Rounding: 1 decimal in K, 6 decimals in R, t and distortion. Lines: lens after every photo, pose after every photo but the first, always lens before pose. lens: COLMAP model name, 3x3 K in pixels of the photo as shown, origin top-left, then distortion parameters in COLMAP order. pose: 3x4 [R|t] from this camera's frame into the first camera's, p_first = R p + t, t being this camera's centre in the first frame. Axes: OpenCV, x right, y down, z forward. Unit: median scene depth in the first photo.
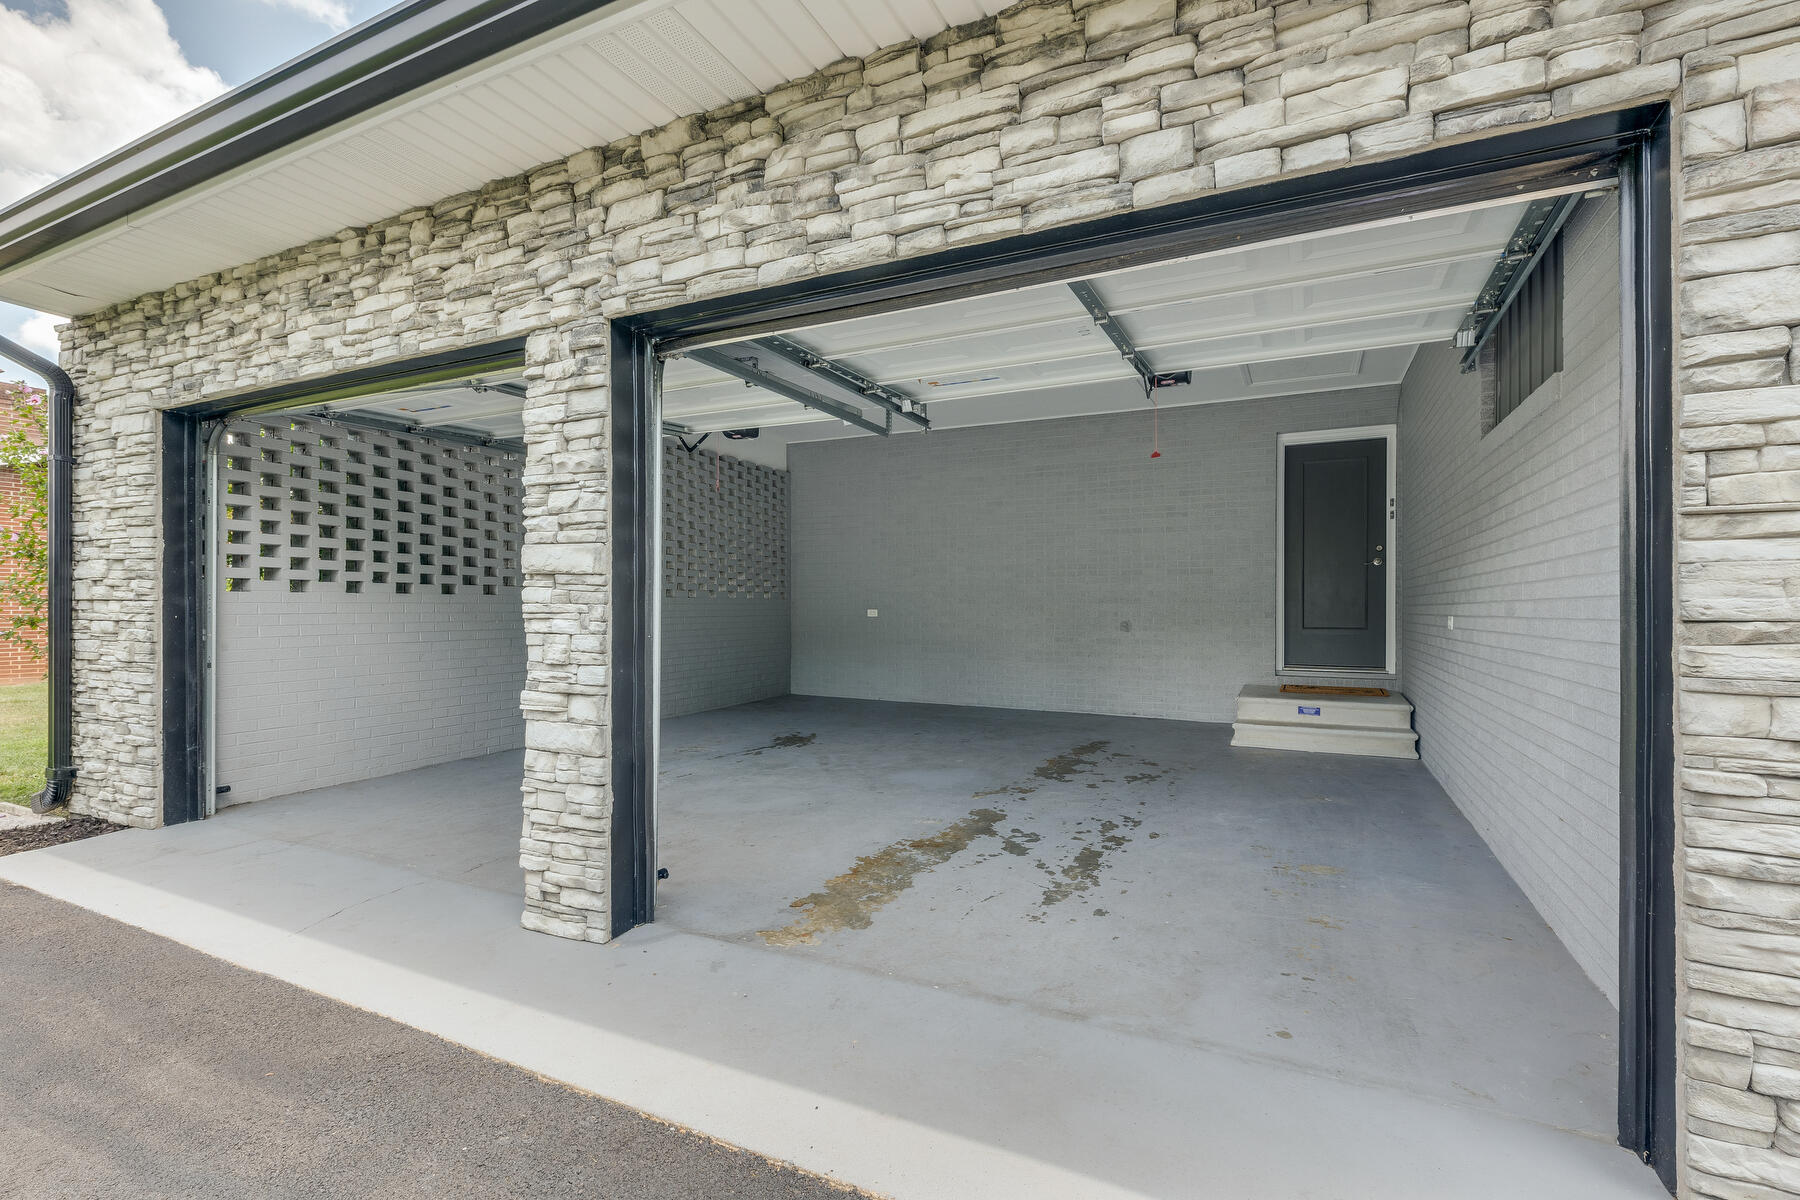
lens RADIAL K [[863.2, 0, 900.0], [0, 863.2, 600.0], [0, 0, 1]] dist [0.001360, 0.000093]
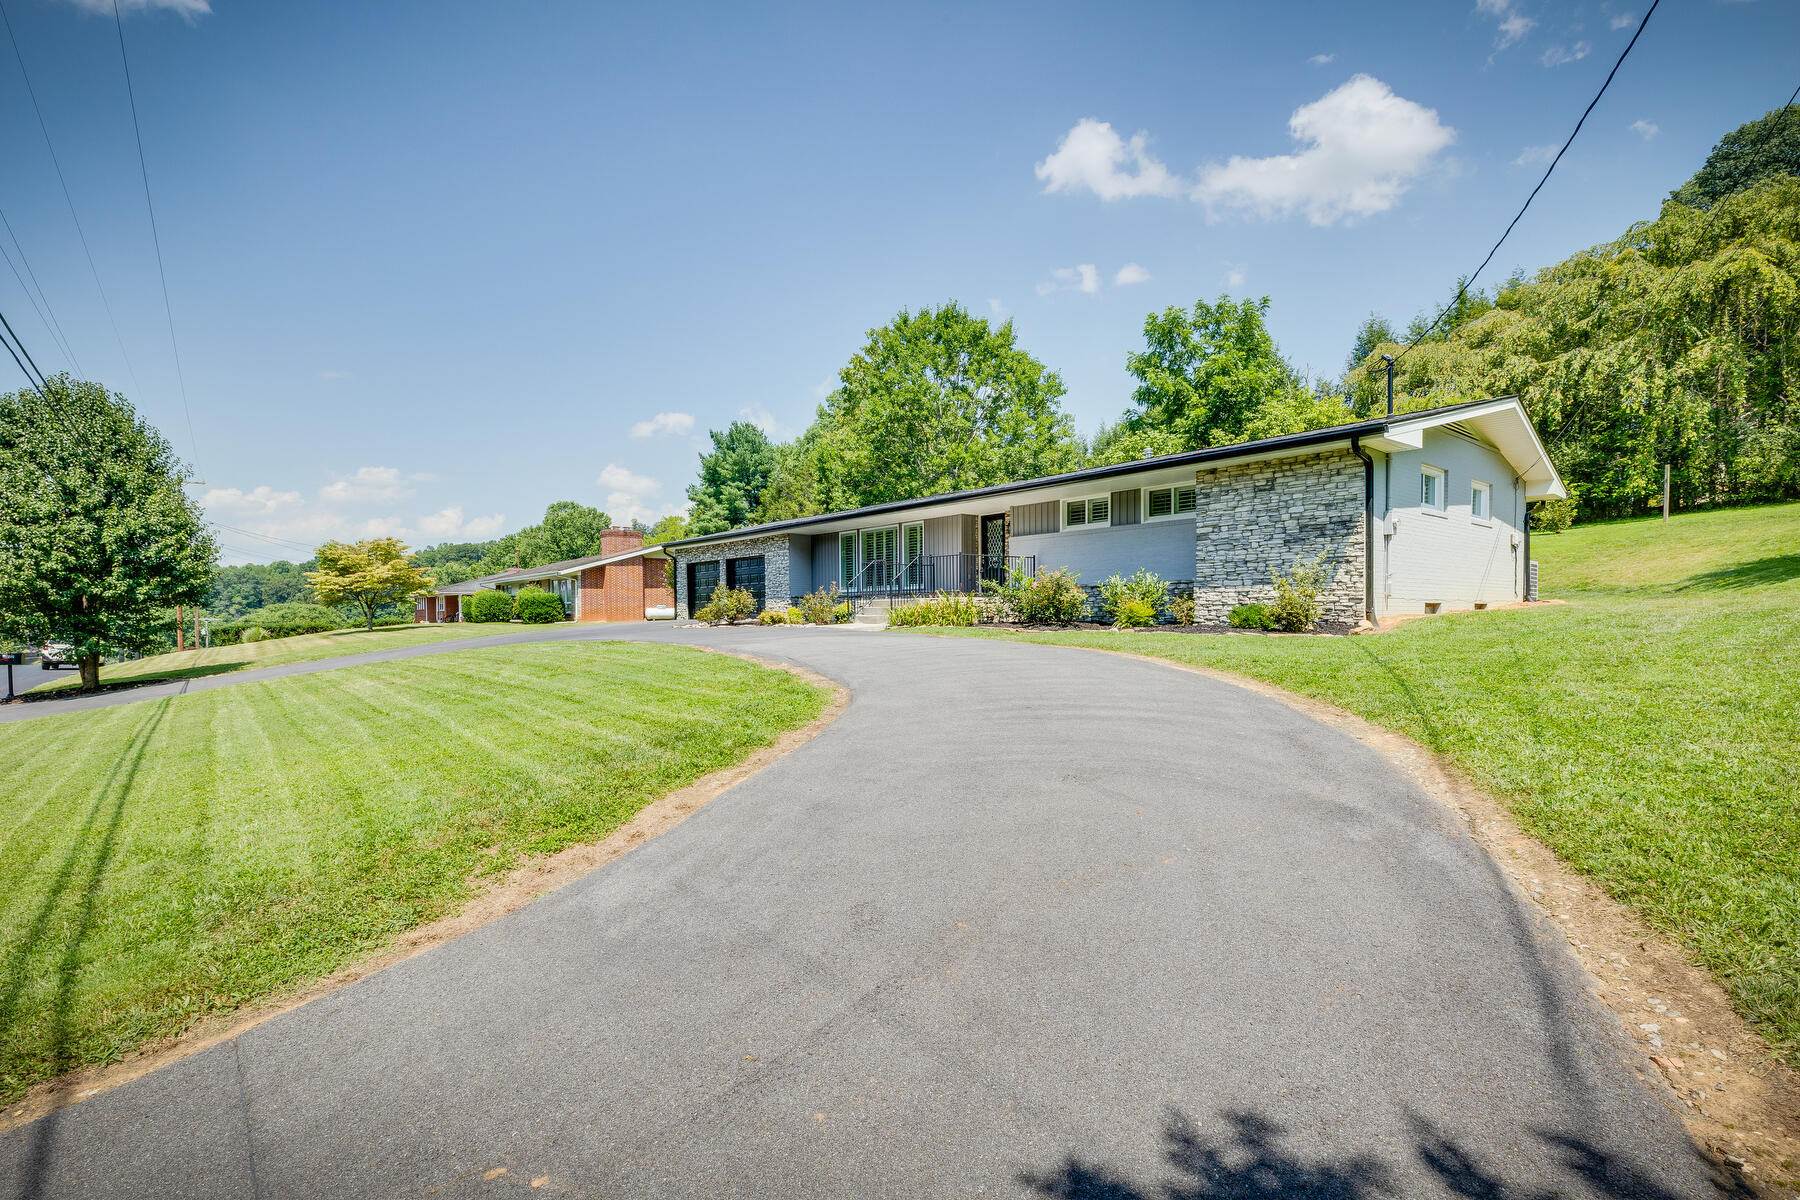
lens RADIAL K [[863.2, 0, 900.0], [0, 863.2, 600.0], [0, 0, 1]] dist [0.001360, 0.000093]
pose [[0.914261, -0.024393, -0.404392, 5.285289], [0.022900, 0.999701, -0.008529, 0.265265], [0.404479, -0.001463, 0.914546, -6.993418]]
